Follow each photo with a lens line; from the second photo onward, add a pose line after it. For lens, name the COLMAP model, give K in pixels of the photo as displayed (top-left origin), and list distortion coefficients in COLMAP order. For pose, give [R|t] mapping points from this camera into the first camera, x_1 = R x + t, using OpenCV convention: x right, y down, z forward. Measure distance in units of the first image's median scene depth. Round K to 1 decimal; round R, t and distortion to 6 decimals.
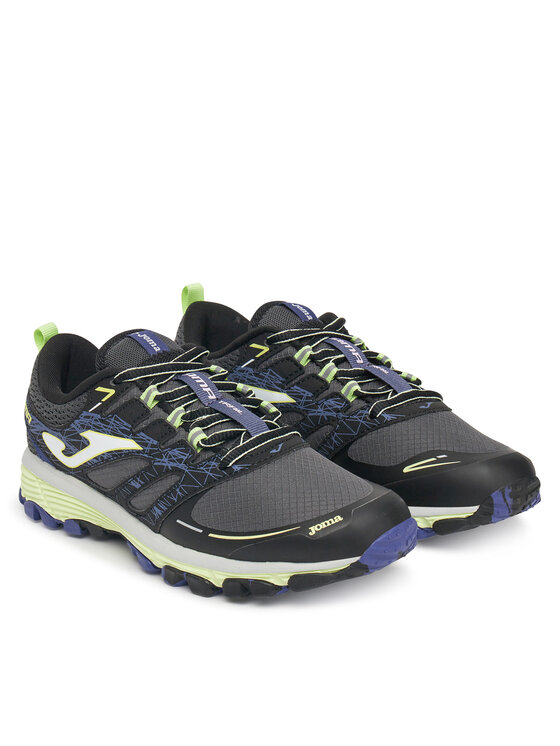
lens RADIAL K [[1768.3, 0, 279.7], [0, 1768.3, 372.8], [0, 0, 1]] dist [-0.083406, 0.000000]
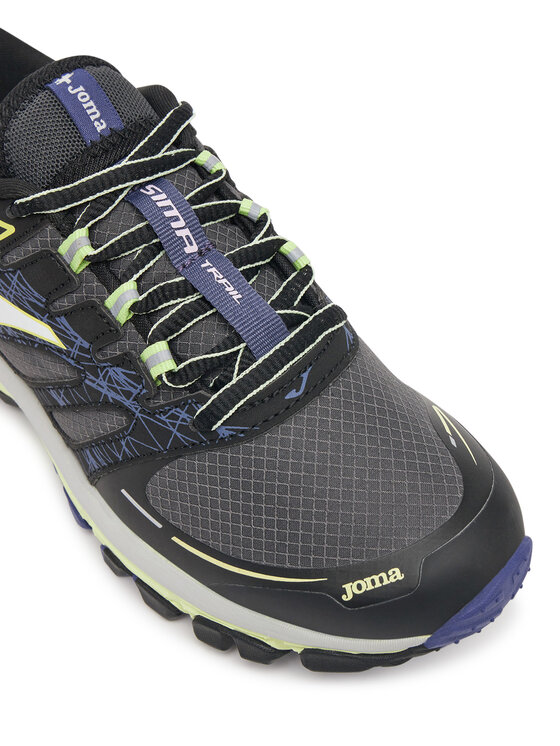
lens RADIAL K [[1156.7, 0, 283.1], [0, 1156.7, 374.1], [0, 0, 1]] dist [0.064705, 0.000000]
pose [[0.996966, 0.068030, -0.037838, 0.006883], [-0.031935, 0.800713, 0.598196, -0.177333], [0.070992, -0.595173, 0.800456, 0.708620]]
